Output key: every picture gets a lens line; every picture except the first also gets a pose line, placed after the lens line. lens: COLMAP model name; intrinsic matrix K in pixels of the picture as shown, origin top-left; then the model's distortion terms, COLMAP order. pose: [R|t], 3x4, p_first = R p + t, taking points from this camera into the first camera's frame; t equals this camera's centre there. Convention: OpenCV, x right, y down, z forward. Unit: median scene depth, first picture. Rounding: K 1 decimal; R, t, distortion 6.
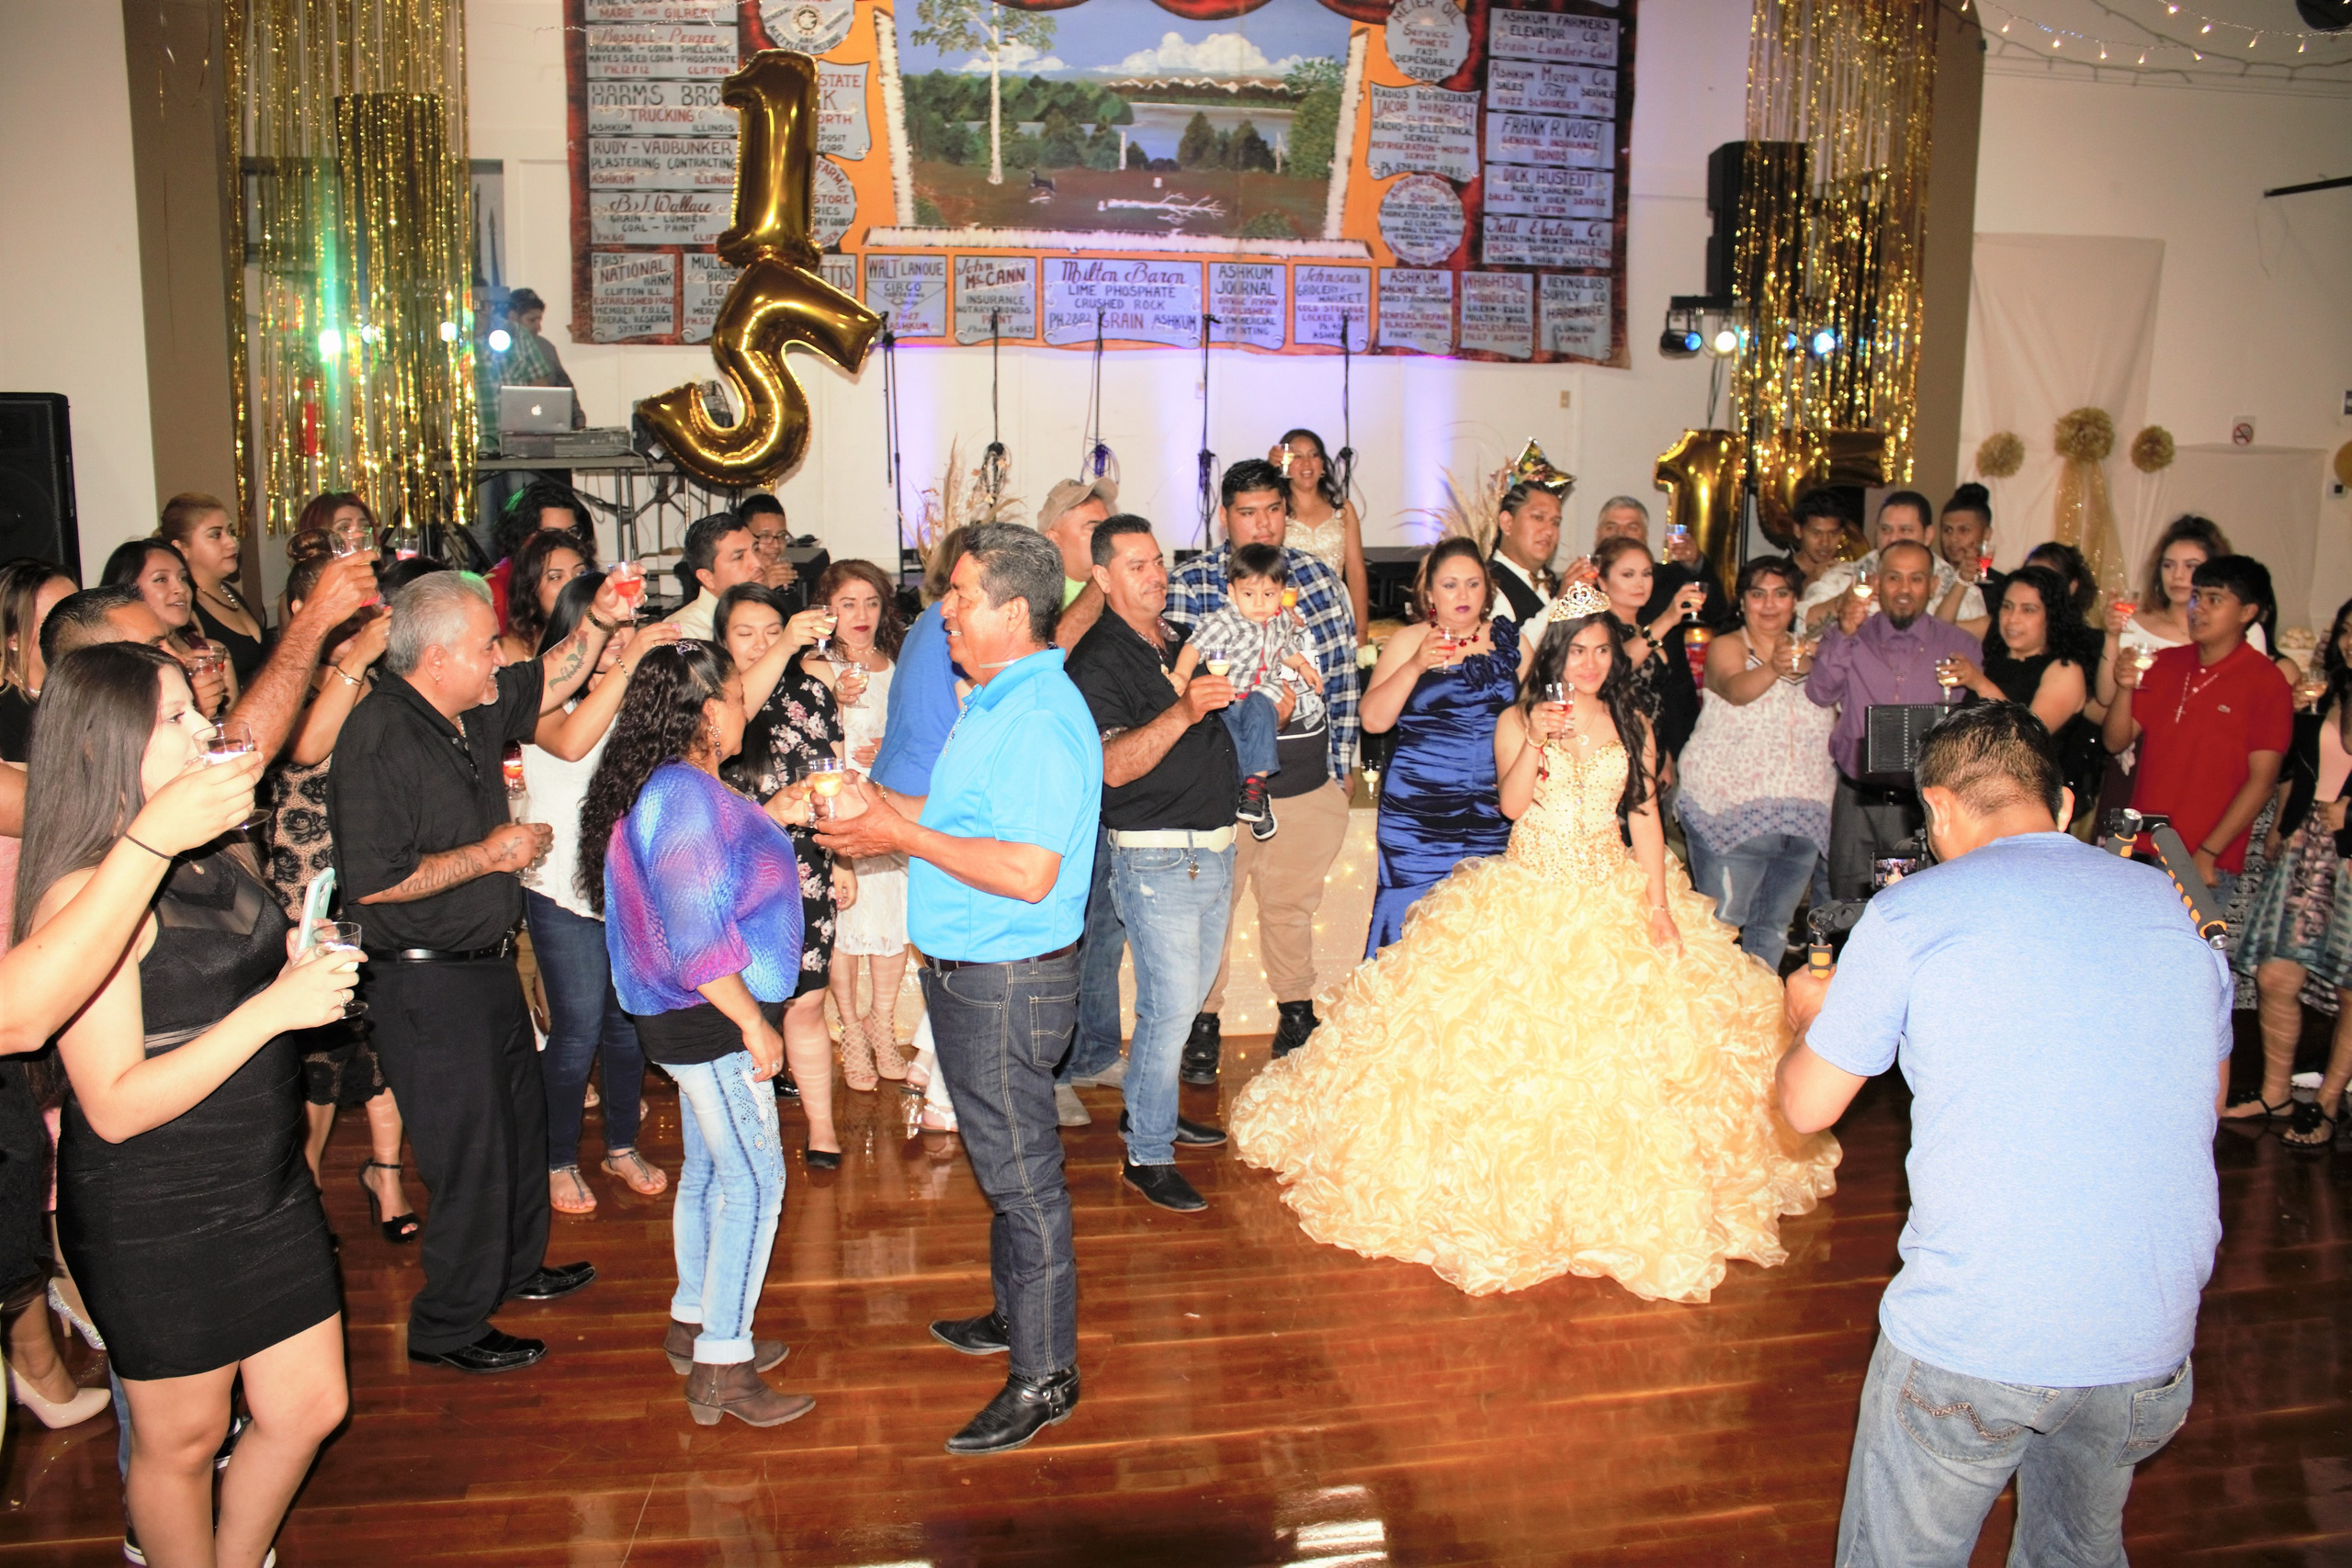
lens RADIAL K [[1953.4, 0, 1167.5], [0, 1953.4, 776.3], [0, 0, 1]] dist [-0.157012, 0.135860]
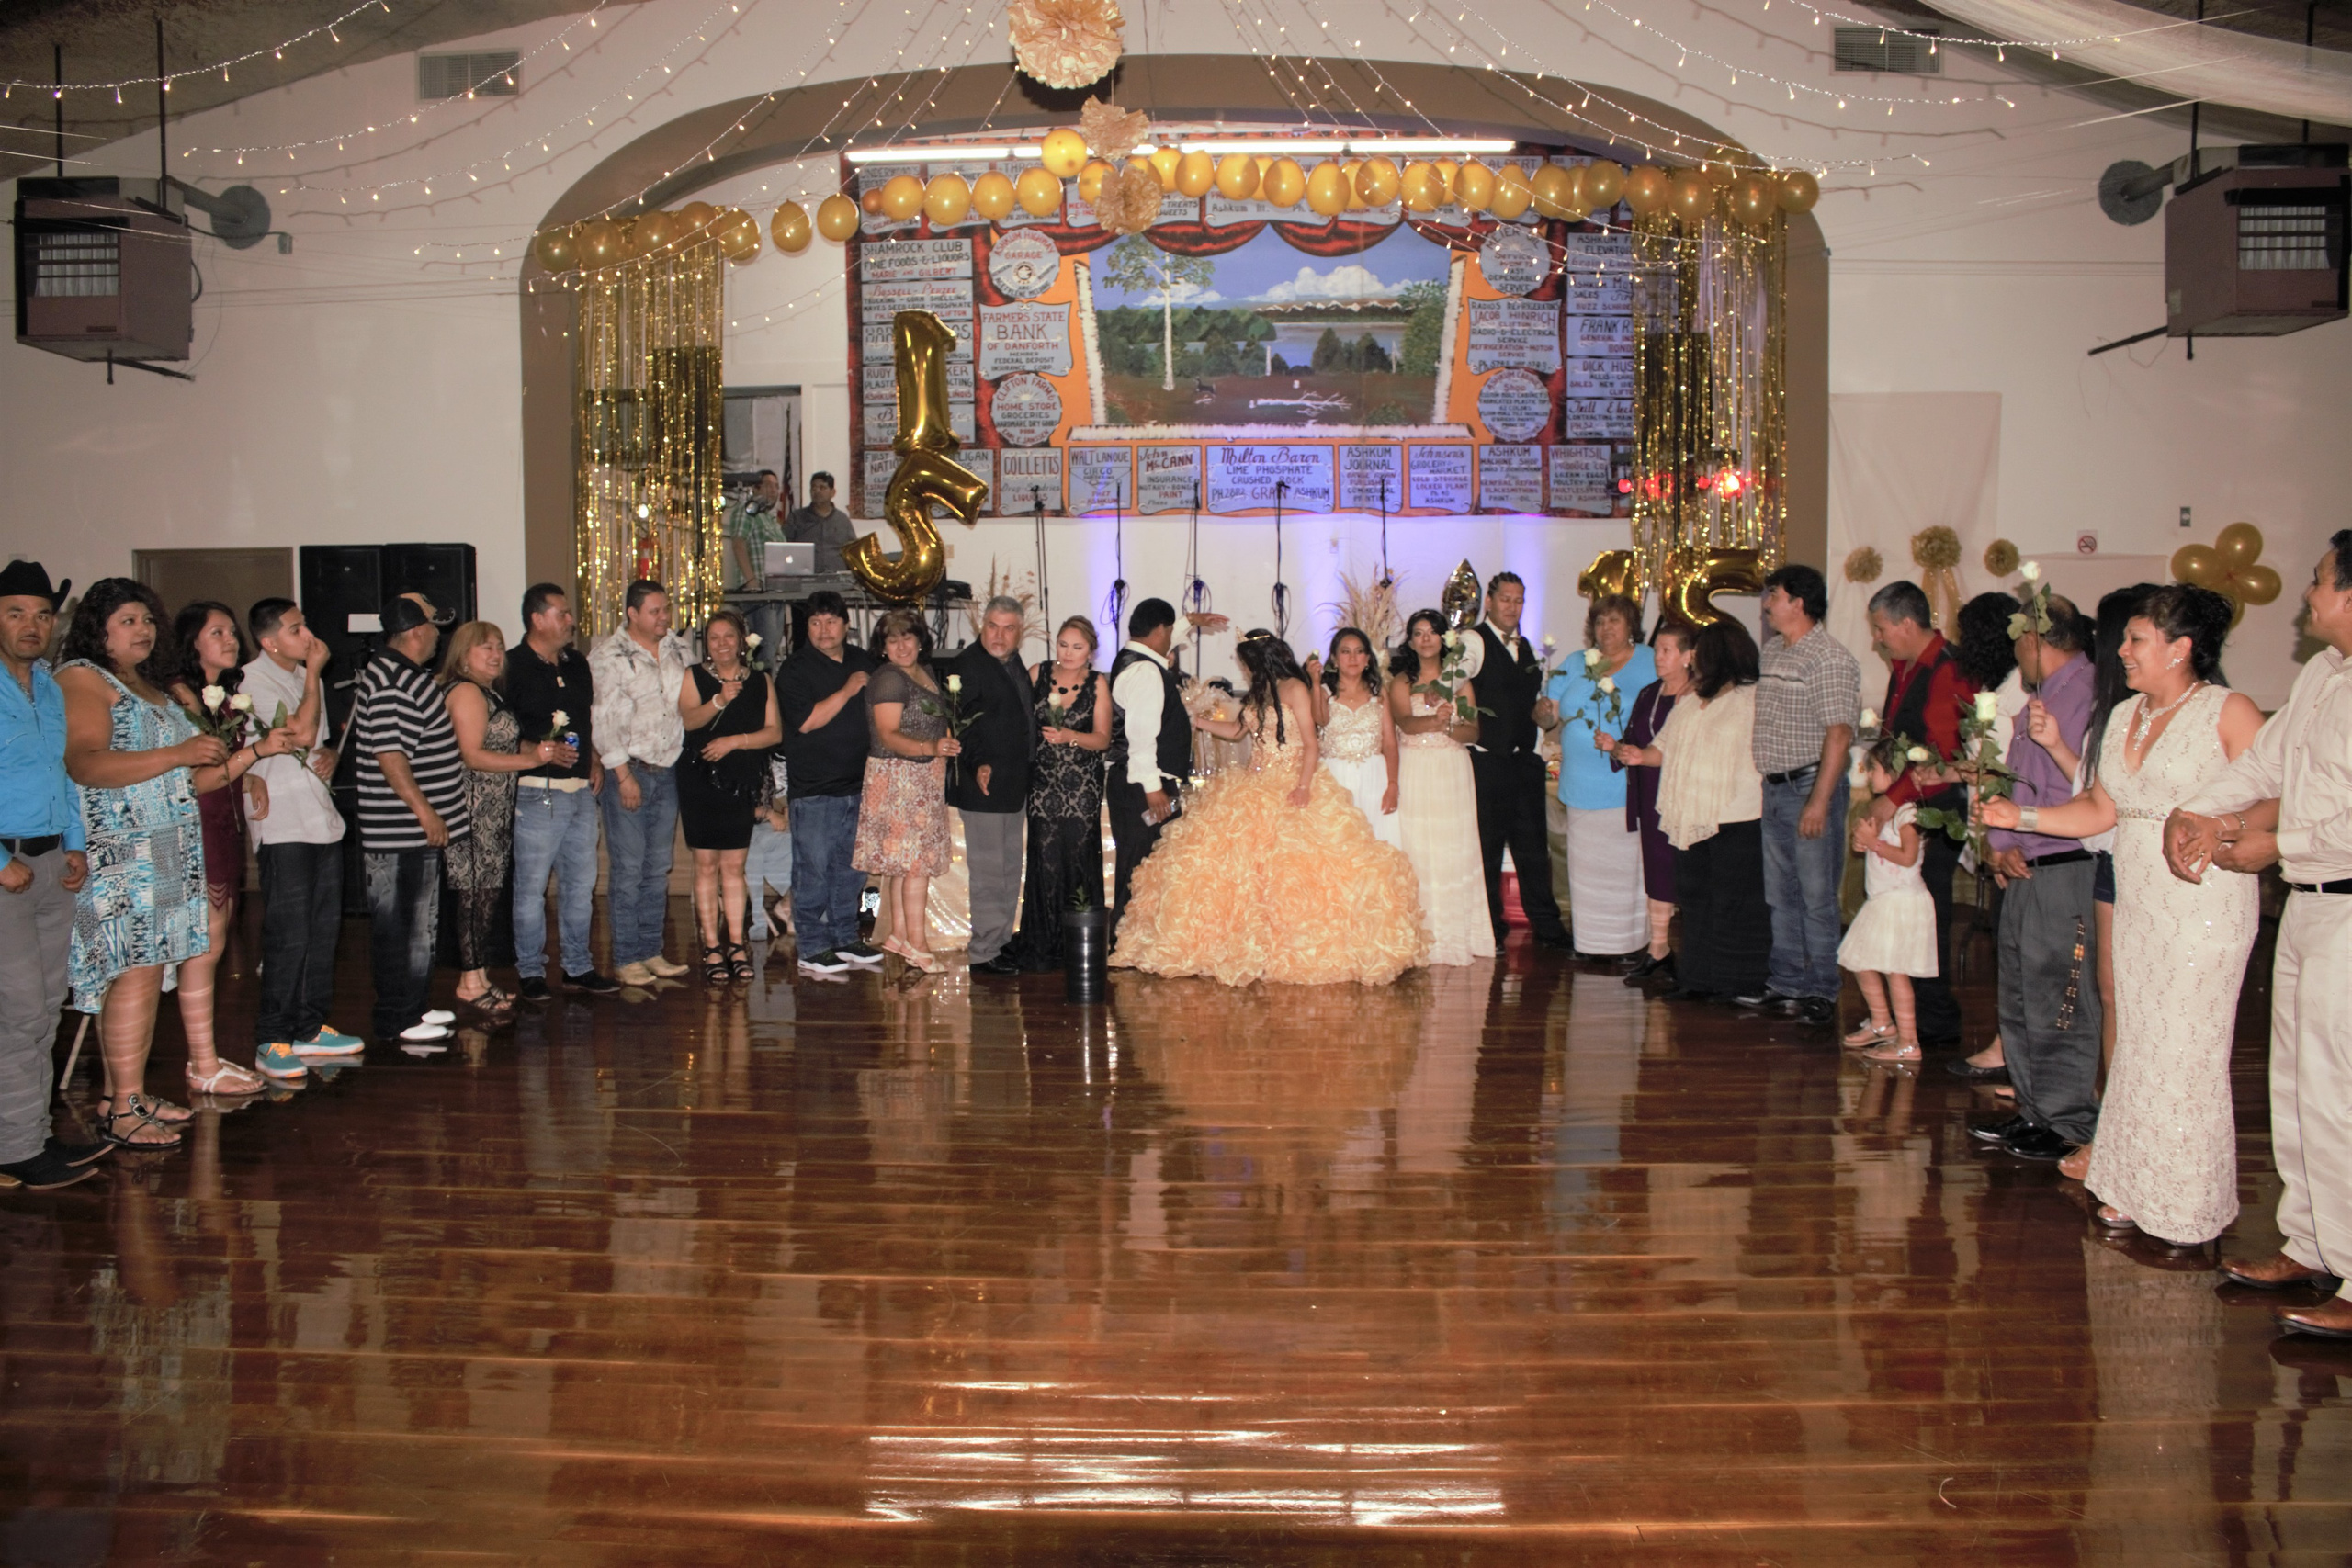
lens RADIAL K [[1953.4, 0, 1167.5], [0, 1953.4, 776.3], [0, 0, 1]] dist [-0.157012, 0.135860]
pose [[0.977025, -0.001555, -0.213121, 0.180782], [-0.020232, 0.994781, -0.100010, 0.076882], [0.212164, 0.102024, 0.971894, -0.229769]]
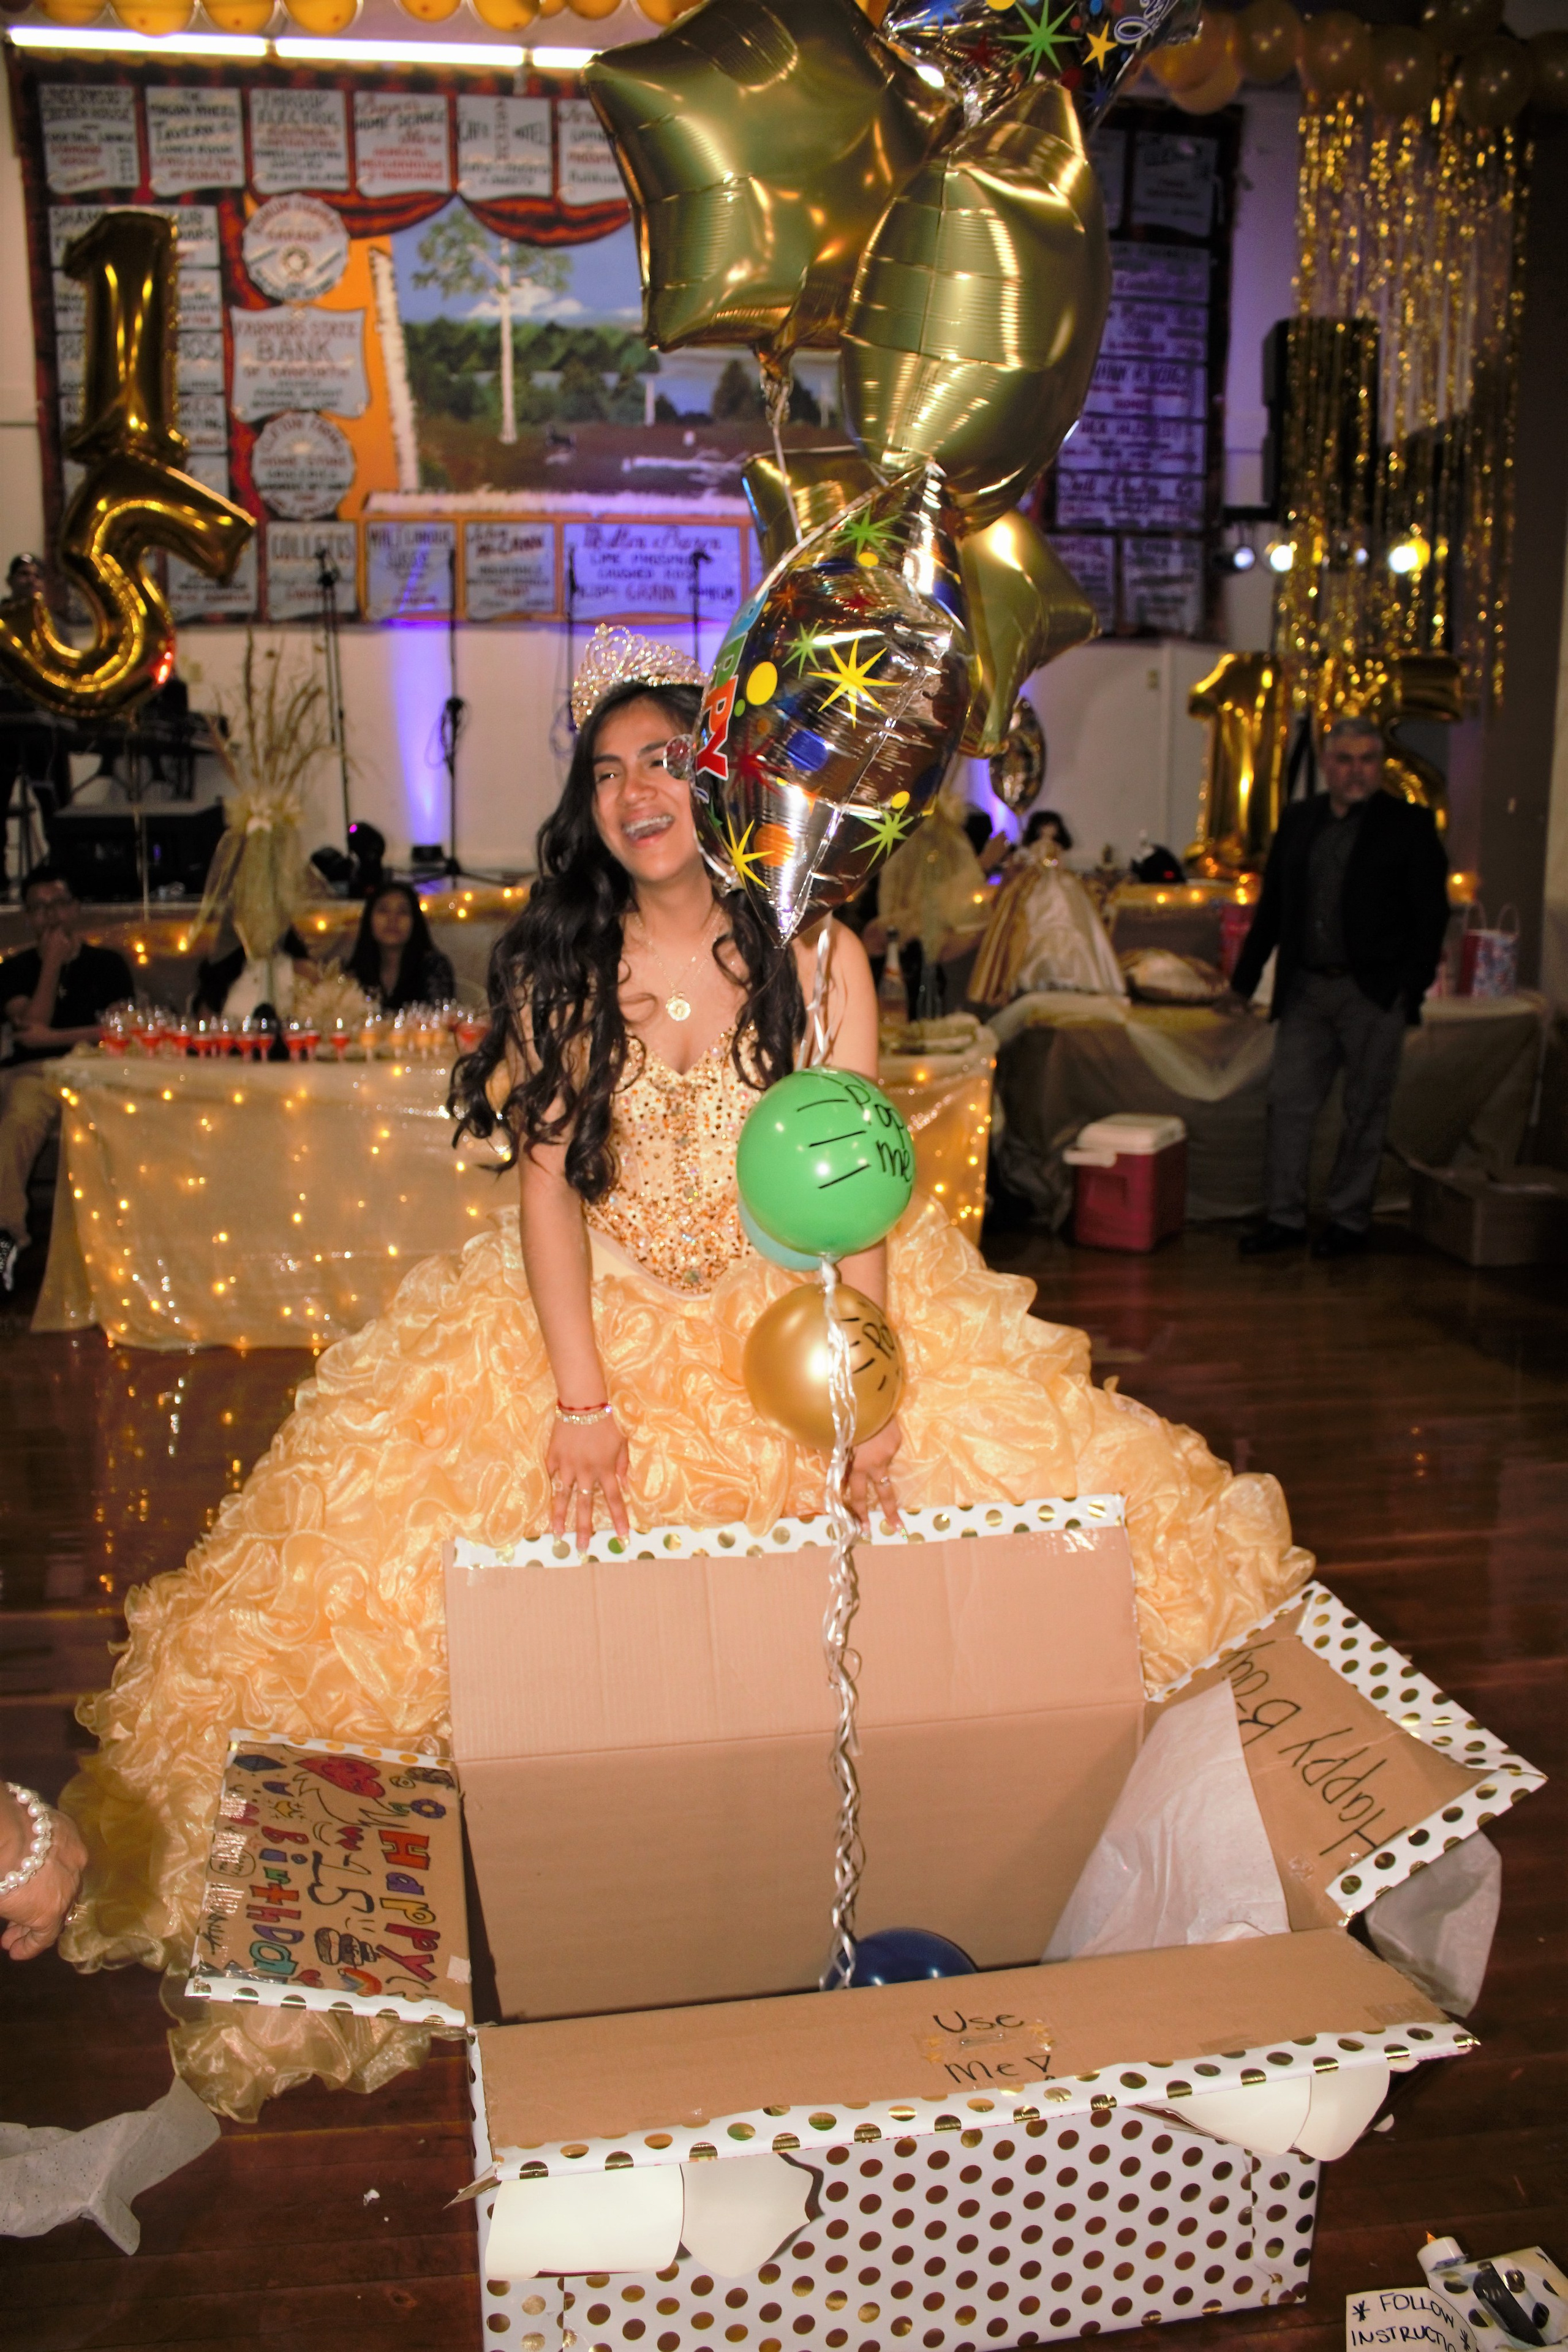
lens RADIAL K [[1943.3, 0, 776.4], [0, 1943.3, 1210.8], [0, 0, 1]] dist [-0.159021, 0.126813]
pose [[0.998795, 0.000402, -0.049078, 0.078271], [0.000870, 0.999664, 0.025904, 0.030271], [0.049071, -0.025916, 0.998459, 0.102446]]
